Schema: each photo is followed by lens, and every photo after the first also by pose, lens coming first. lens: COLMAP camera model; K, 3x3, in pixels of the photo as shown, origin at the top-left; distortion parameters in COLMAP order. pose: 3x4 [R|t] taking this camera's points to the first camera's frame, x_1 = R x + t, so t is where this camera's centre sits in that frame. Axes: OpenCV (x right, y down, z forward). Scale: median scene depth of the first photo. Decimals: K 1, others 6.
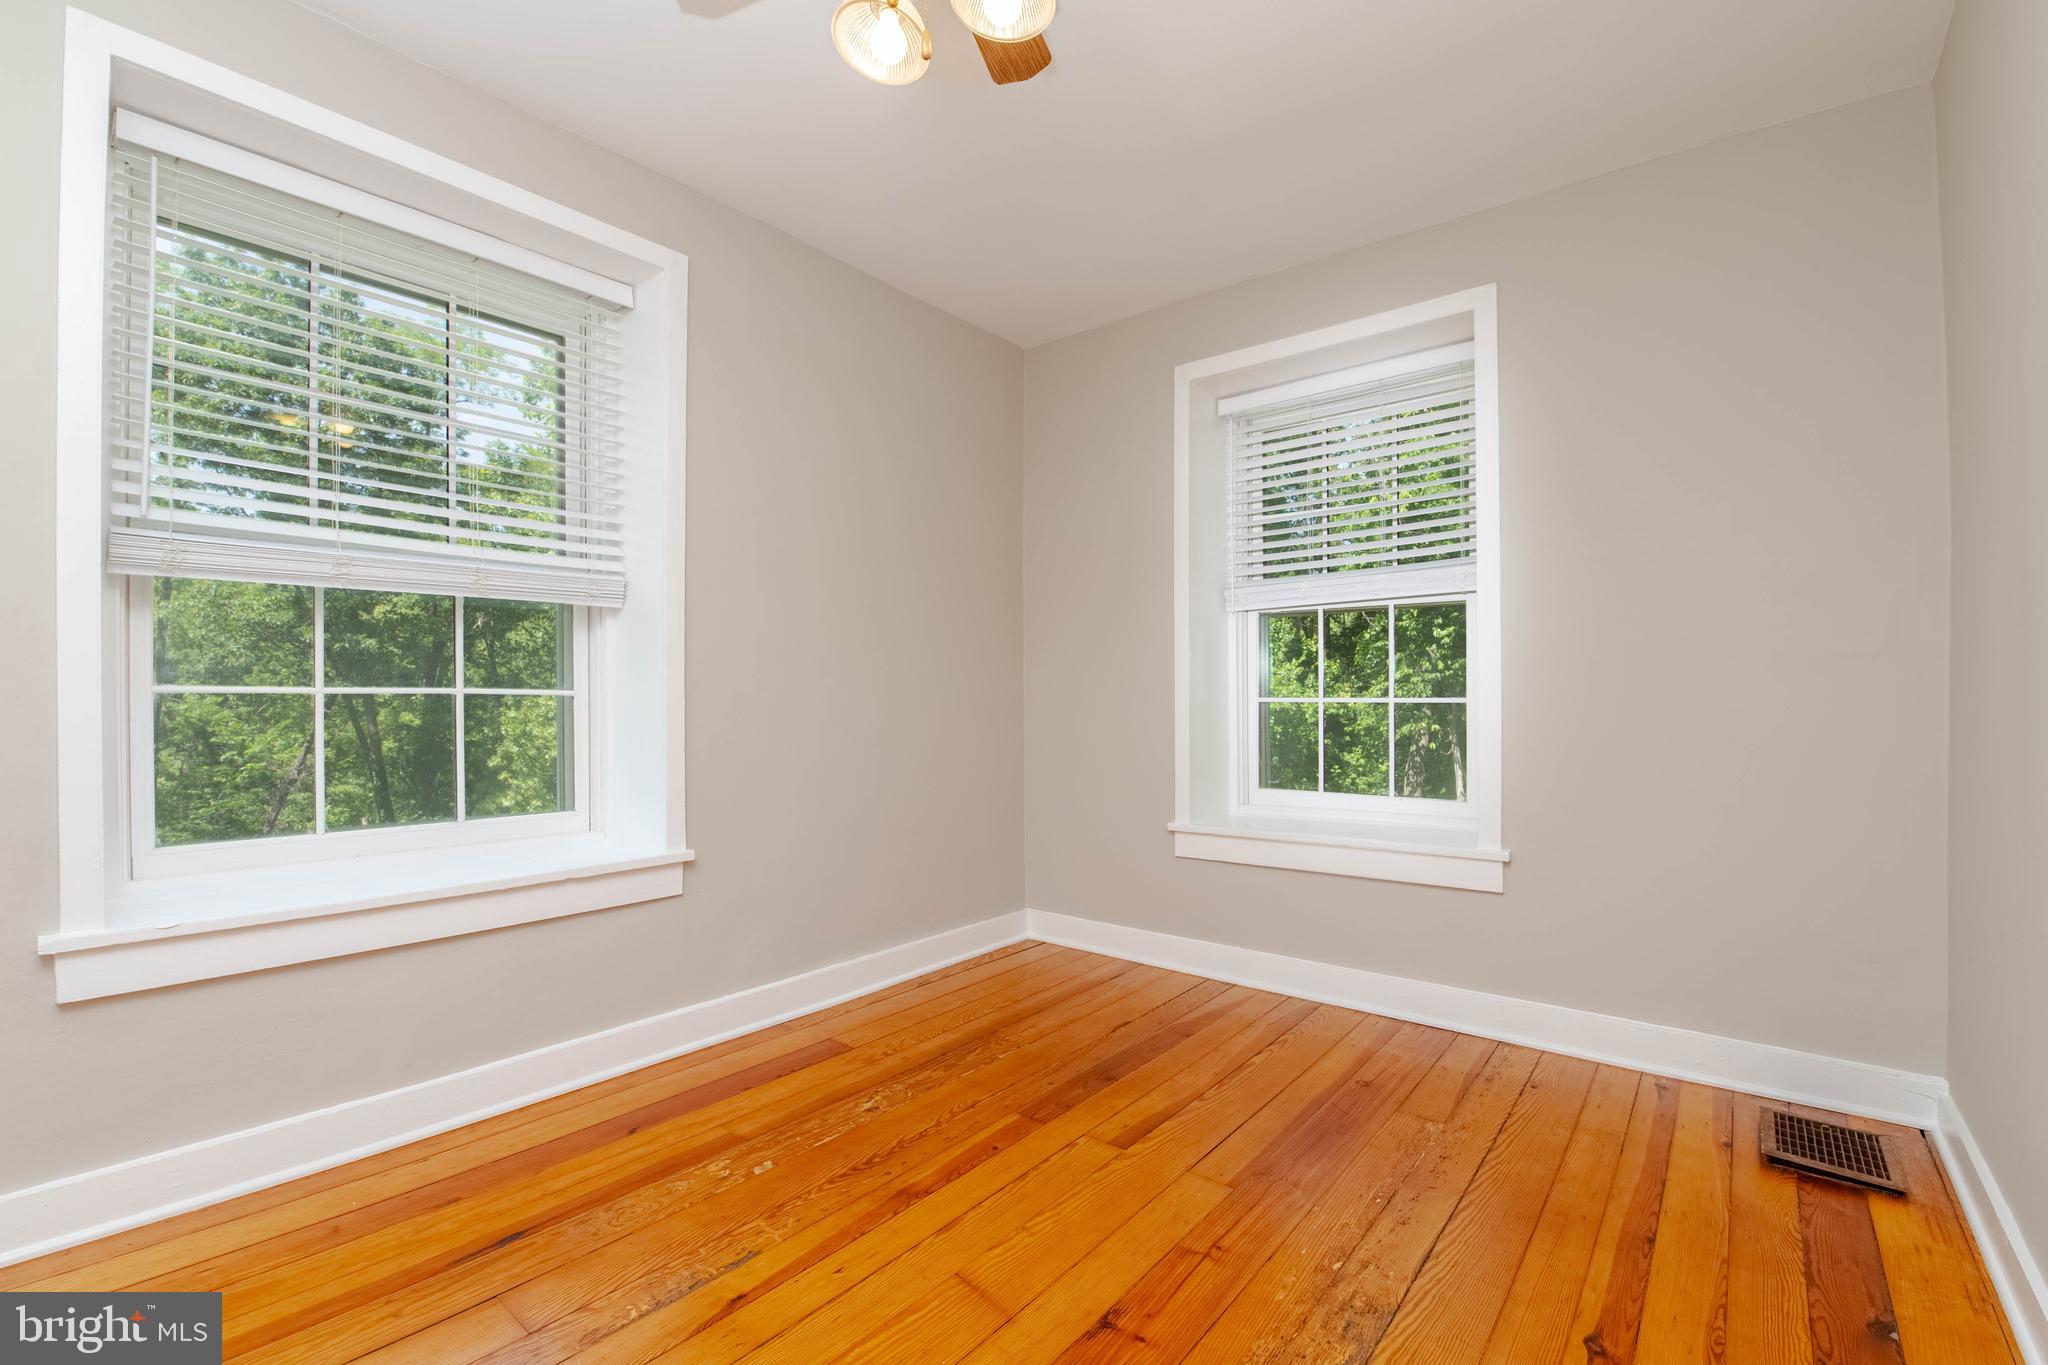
lens RADIAL K [[881.7, 0, 1037.1], [0, 881.7, 693.0], [0, 0, 1]] dist [0.000007, -0.010975]
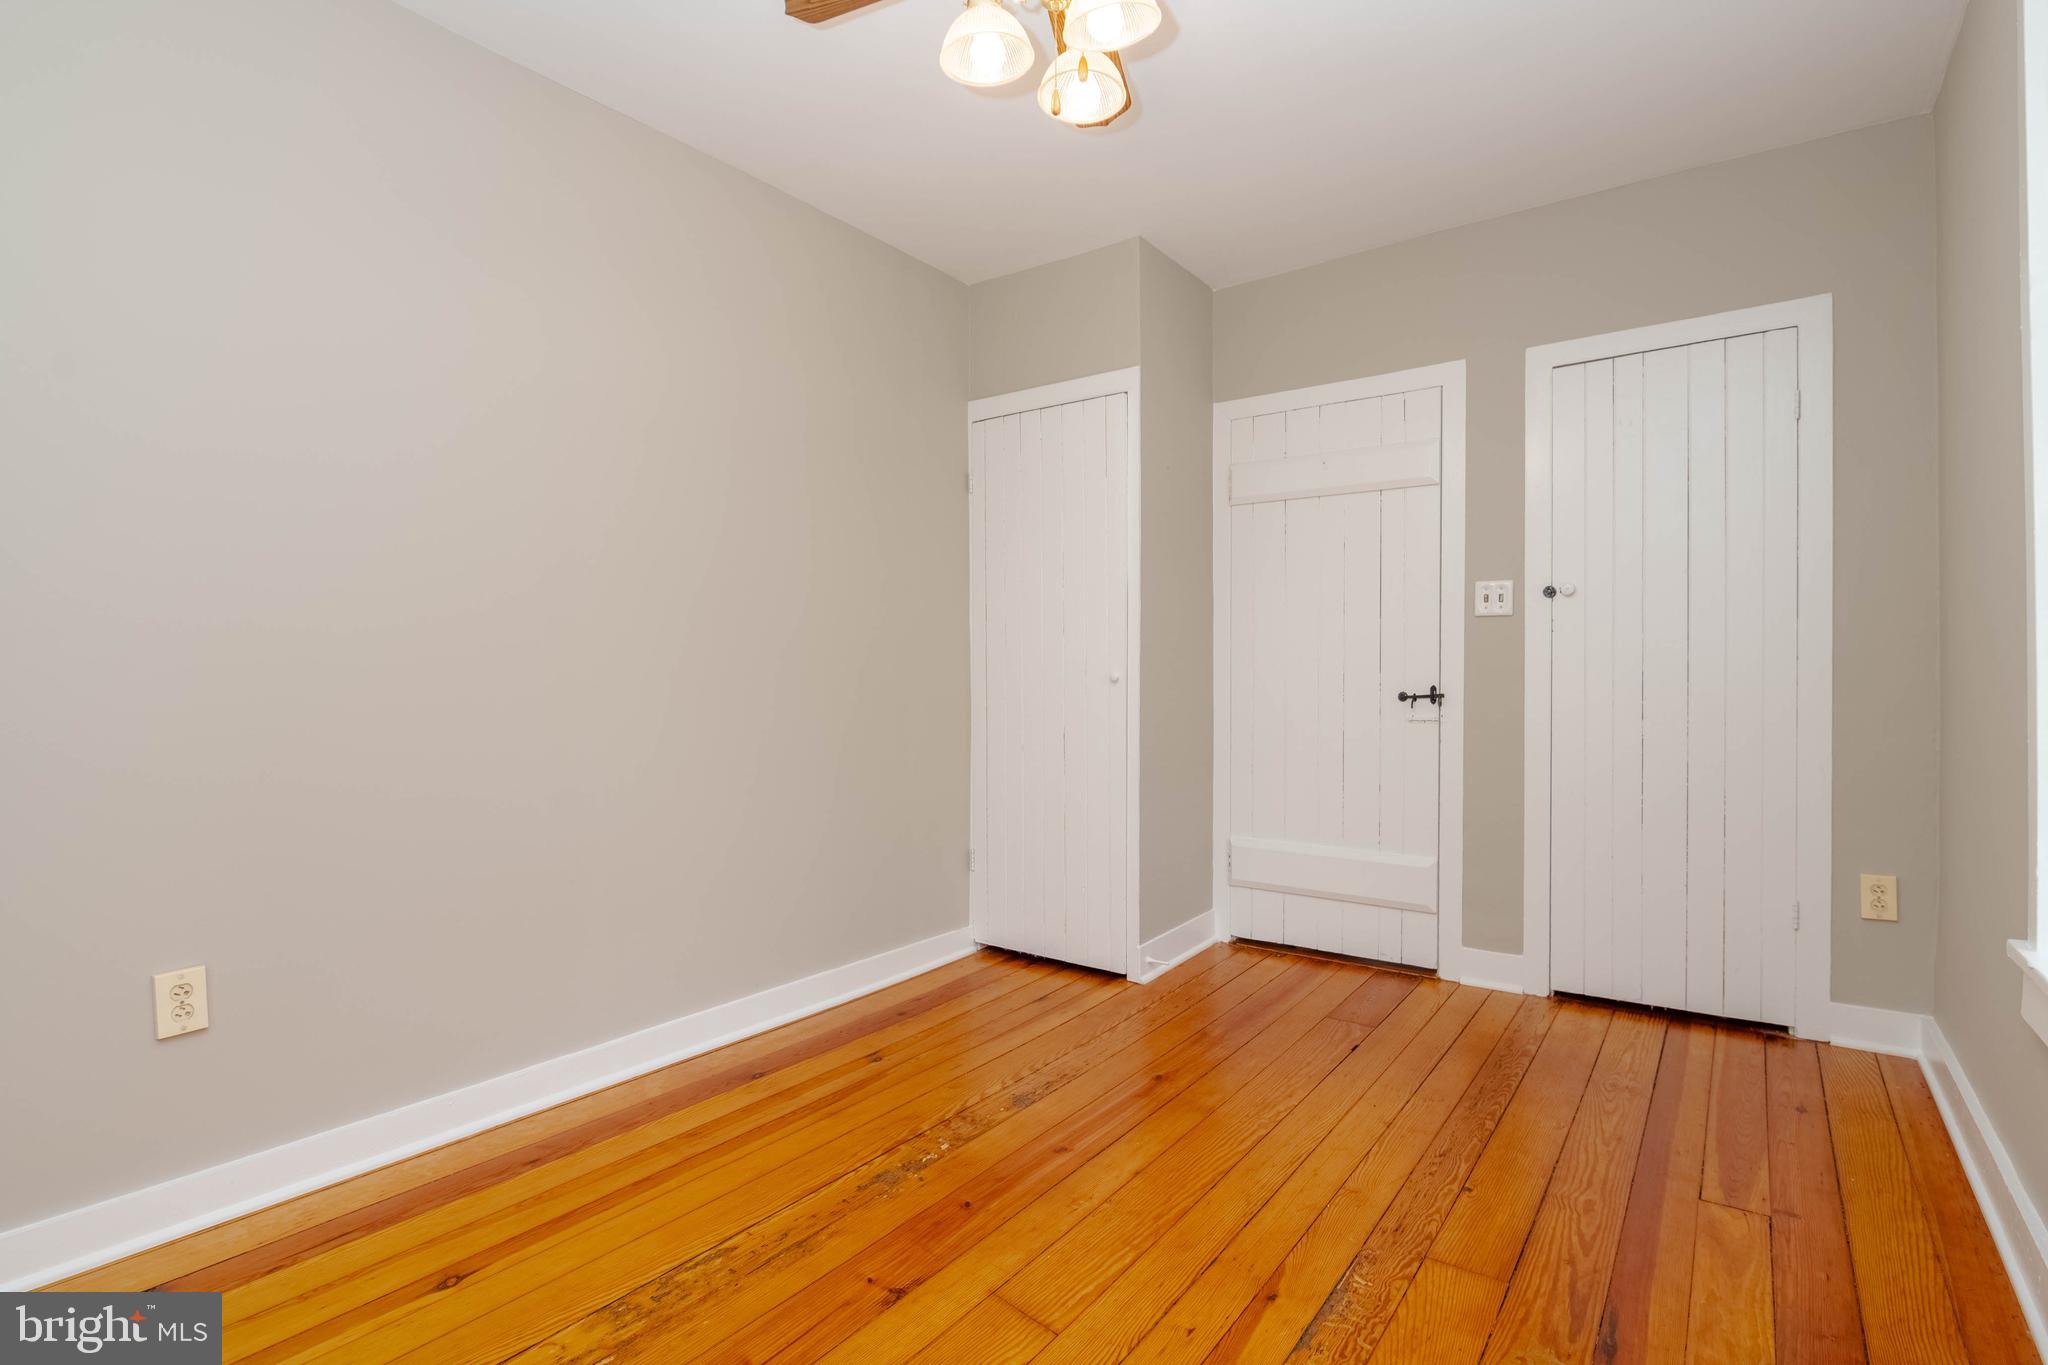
lens RADIAL K [[988.0, 0, 1035.2], [0, 988.0, 691.8], [0, 0, 1]] dist [0.003266, -0.010093]
pose [[-0.998680, -0.000508, -0.051359, -0.013144], [-0.000720, 0.999991, 0.004106, 0.007387], [0.051357, 0.004138, -0.998672, 1.377865]]
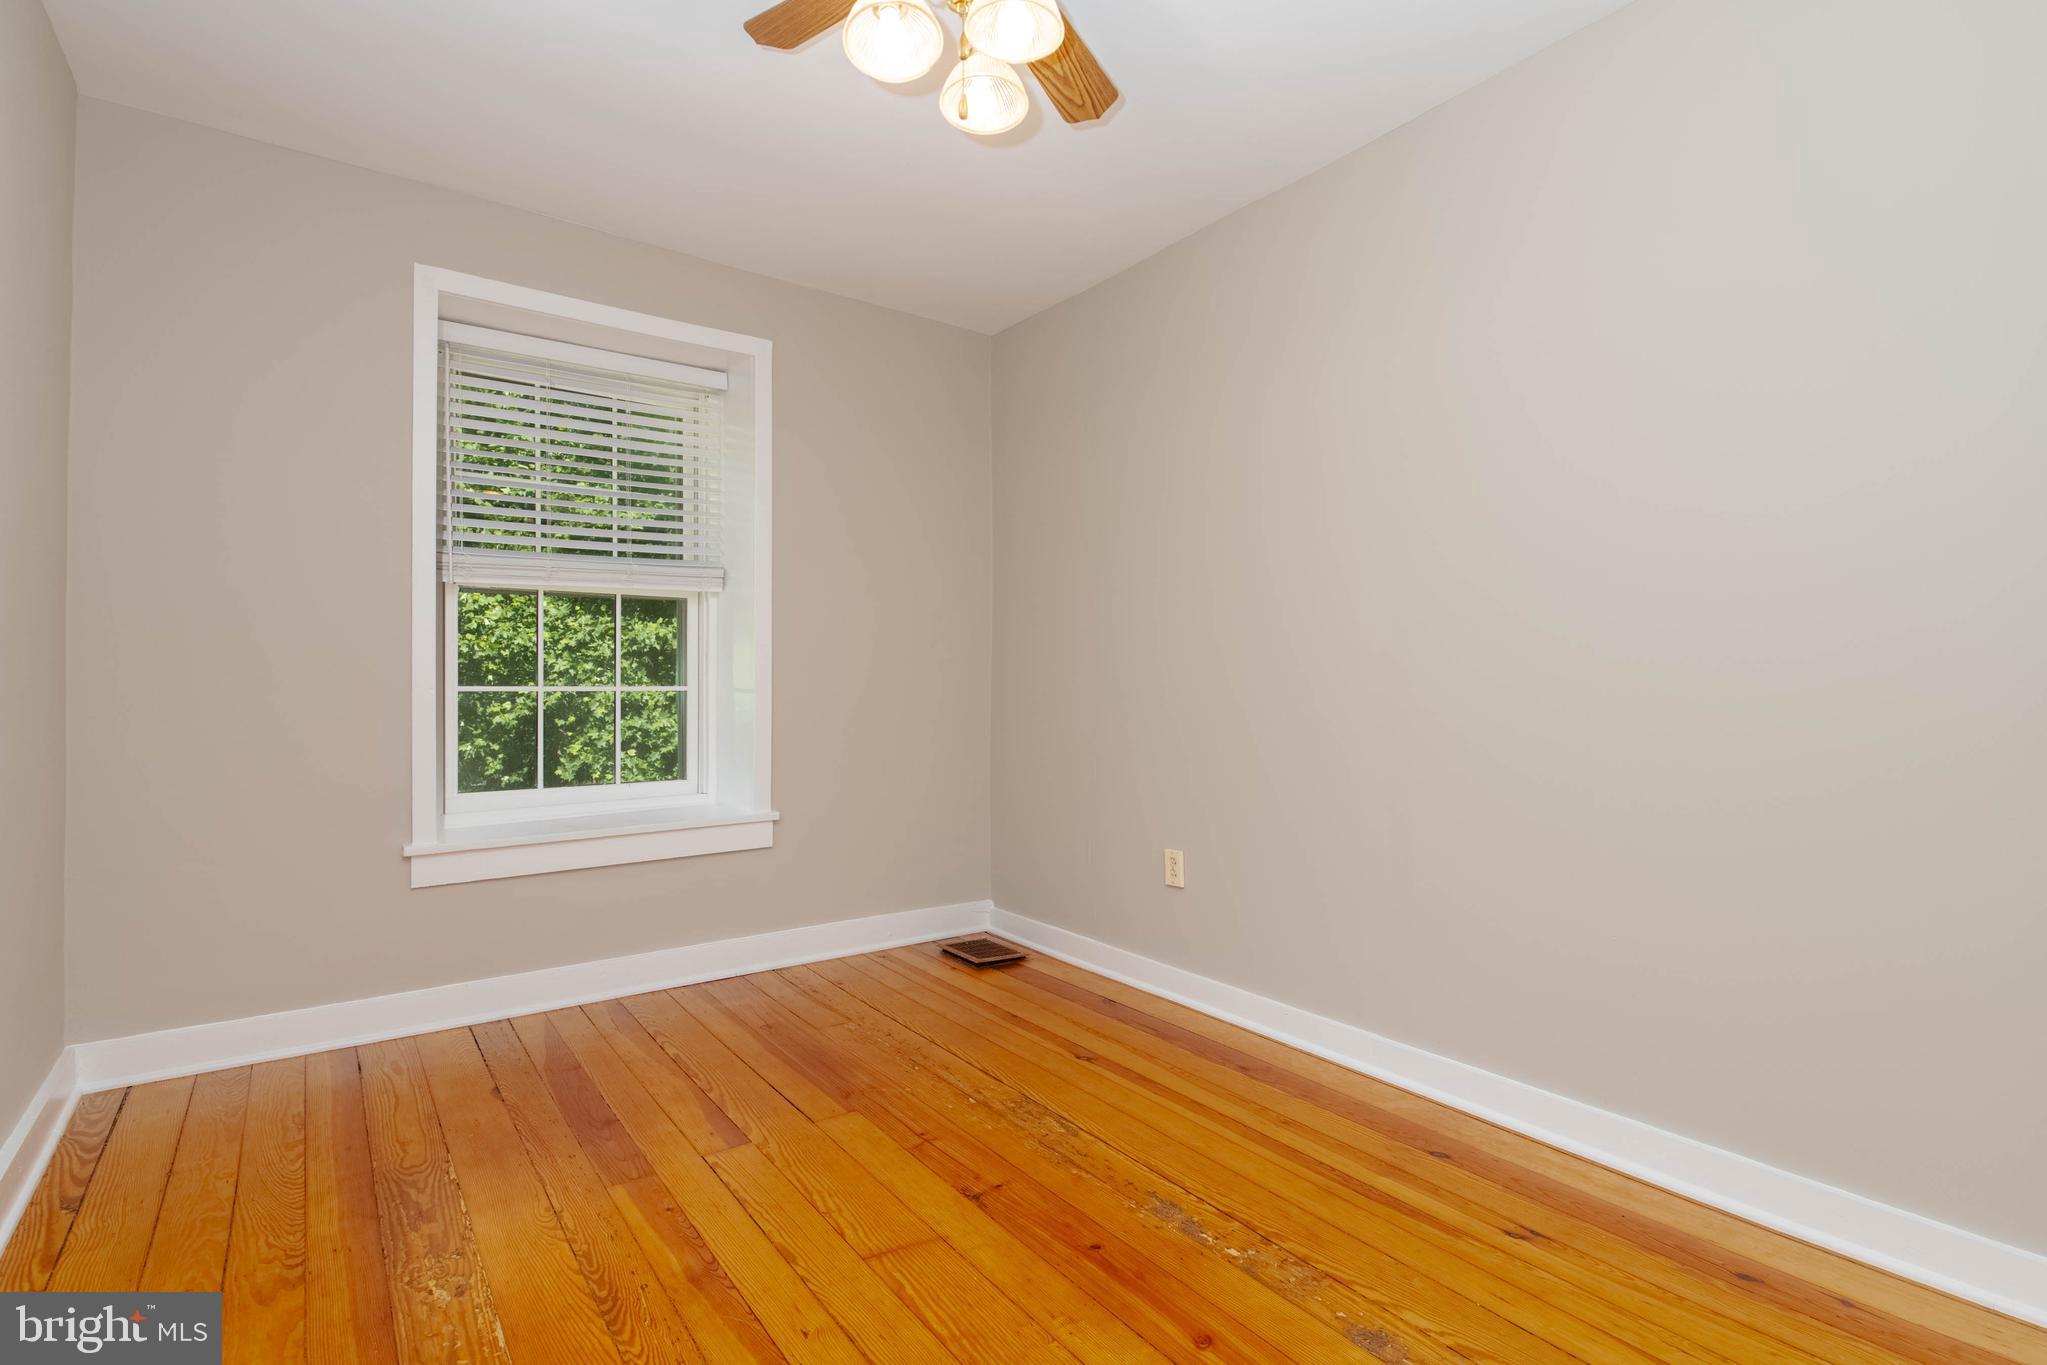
lens RADIAL K [[966.2, 0, 1023.5], [0, 966.2, 682.5], [0, 0, 1]] dist [0.010572, -0.000553]
pose [[0.266790, 0.000810, 0.963754, -0.778178], [-0.008337, 0.999964, 0.001467, -0.005525], [-0.963719, -0.008427, 0.266788, 0.367855]]
